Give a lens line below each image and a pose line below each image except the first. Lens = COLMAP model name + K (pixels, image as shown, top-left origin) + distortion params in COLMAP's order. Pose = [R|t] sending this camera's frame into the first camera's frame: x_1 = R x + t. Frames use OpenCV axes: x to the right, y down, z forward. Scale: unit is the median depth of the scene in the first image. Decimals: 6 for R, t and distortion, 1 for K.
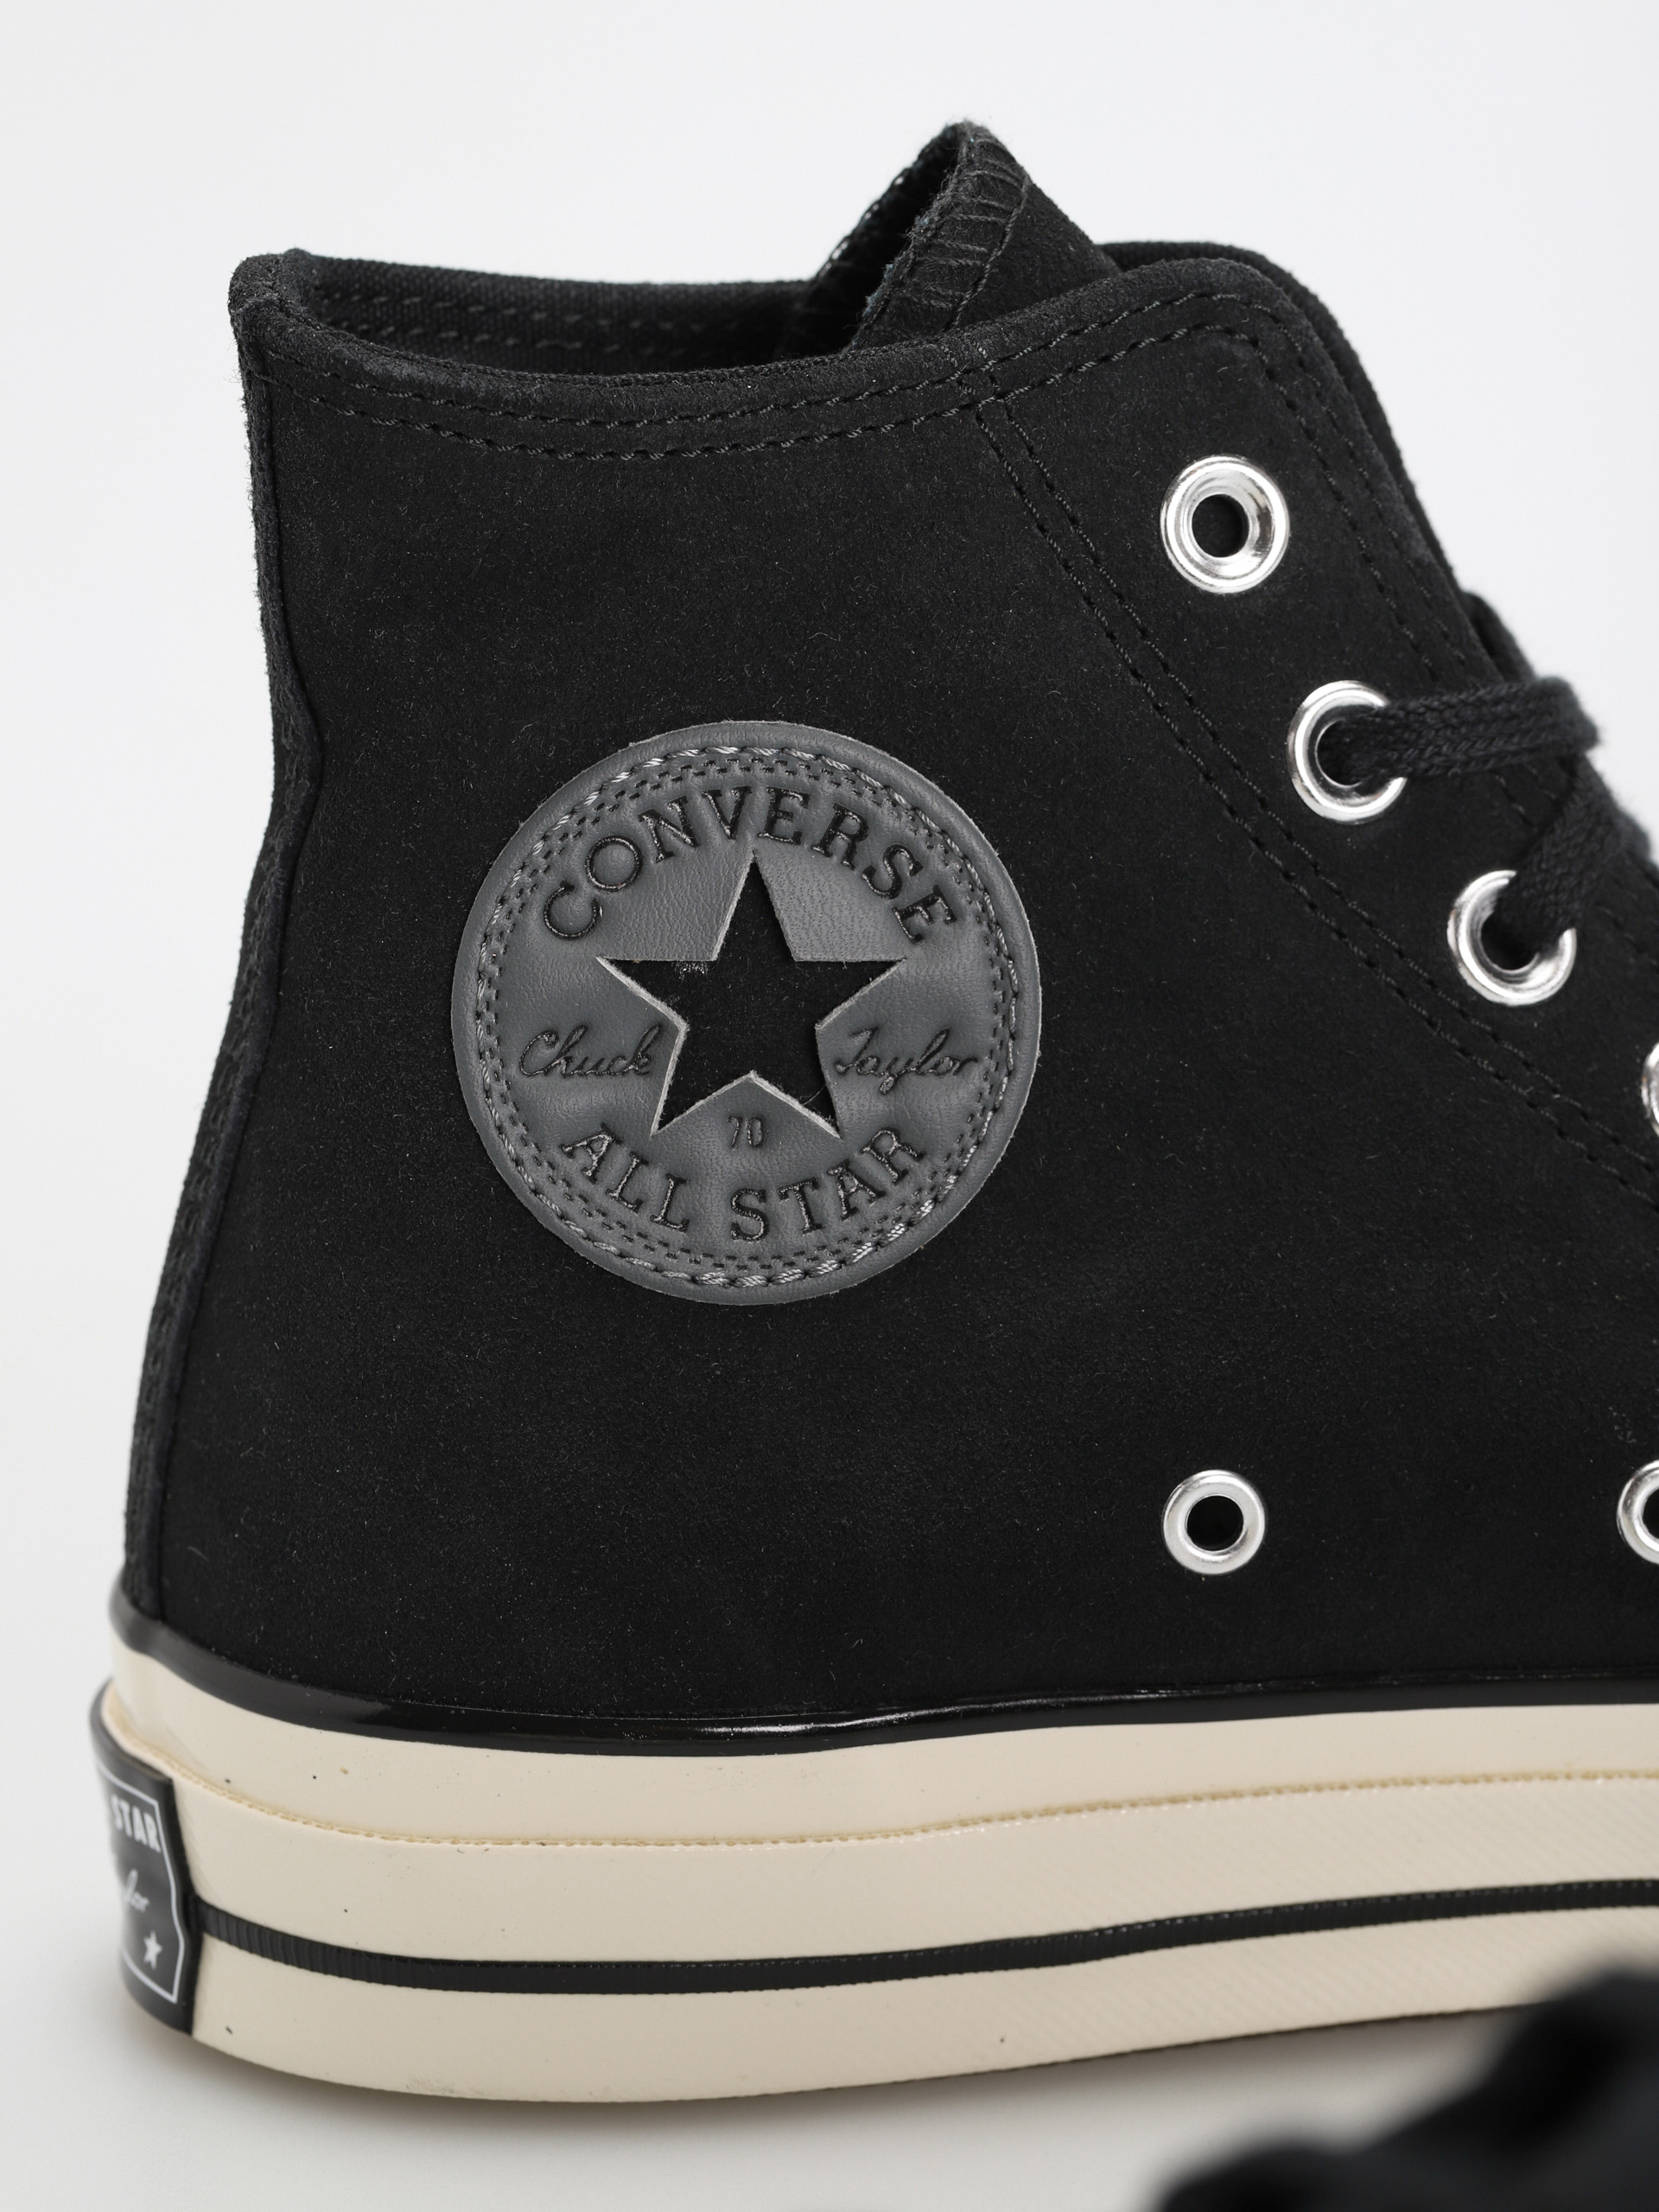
lens RADIAL K [[8235.7, 0, 829.5], [0, 8235.7, 1106.0], [0, 0, 1]] dist [-0.631205, 23.321317]
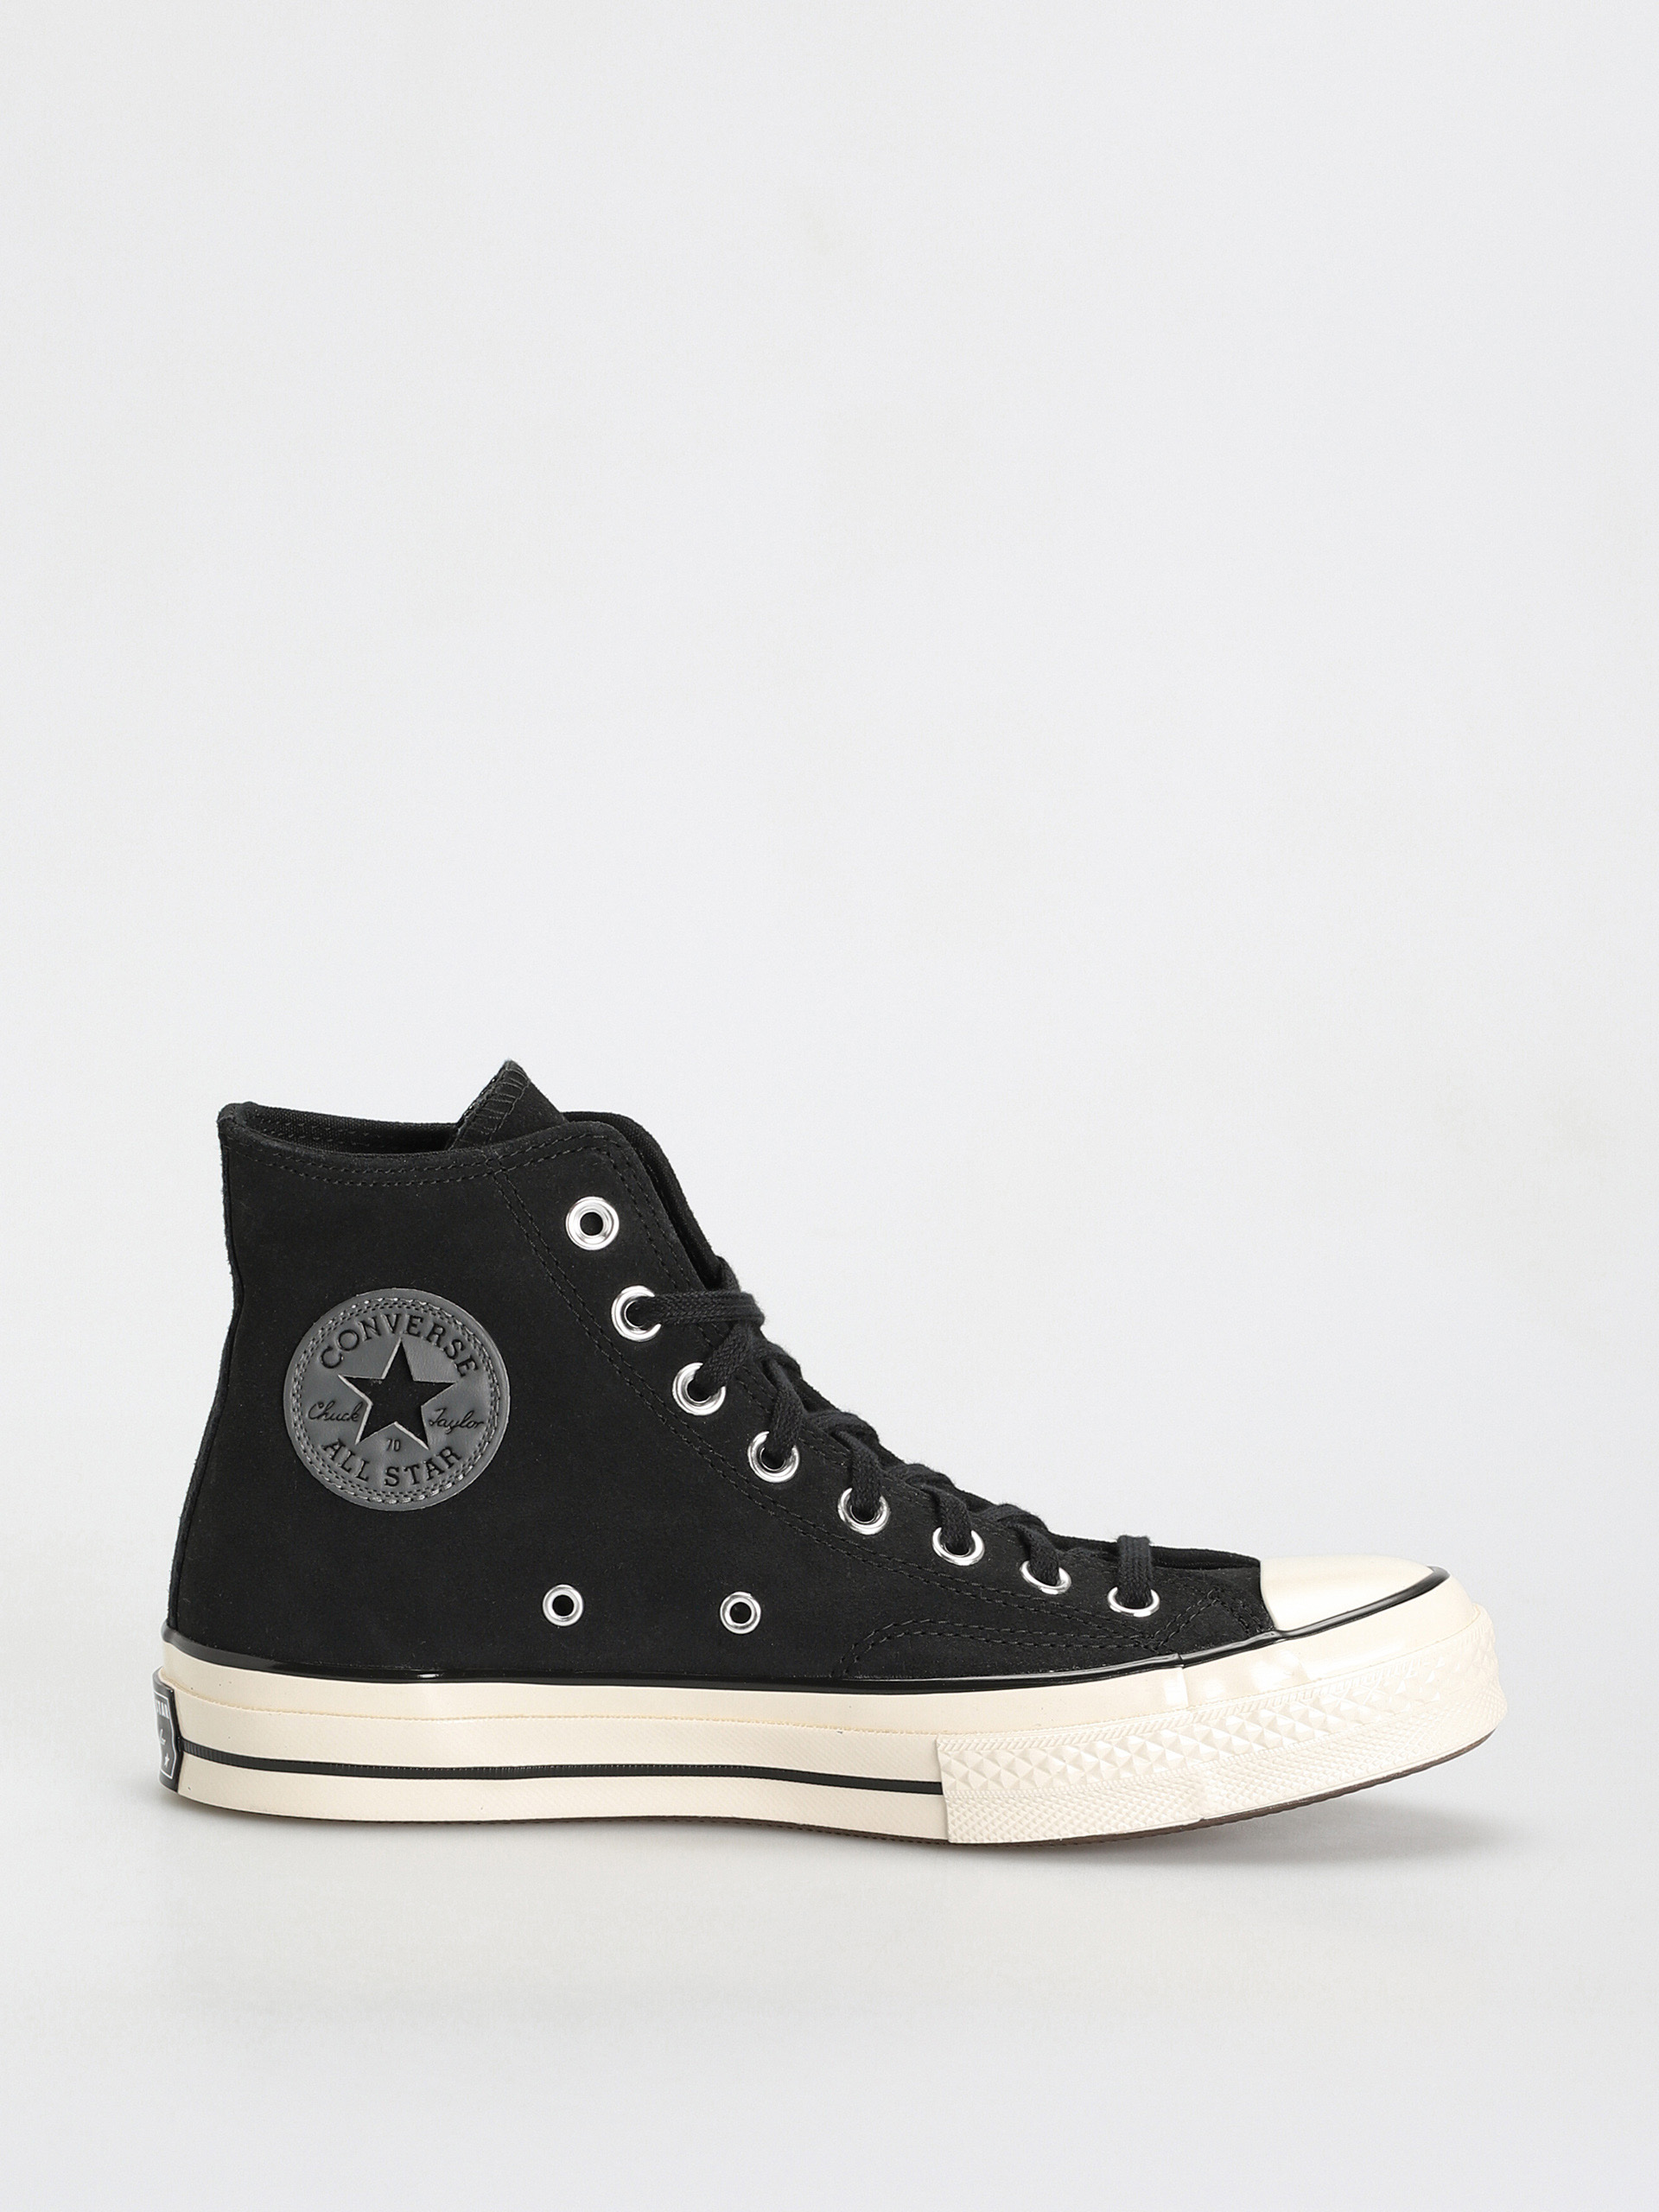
lens RADIAL K [[8235.7, 0, 829.5], [0, 8235.7, 1106.0], [0, 0, 1]] dist [-0.631205, 23.321317]
pose [[0.986967, 0.041890, -0.155372, 0.528369], [-0.058934, 0.992536, -0.106766, 0.166820], [0.149740, 0.114532, 0.982069, -1.559024]]
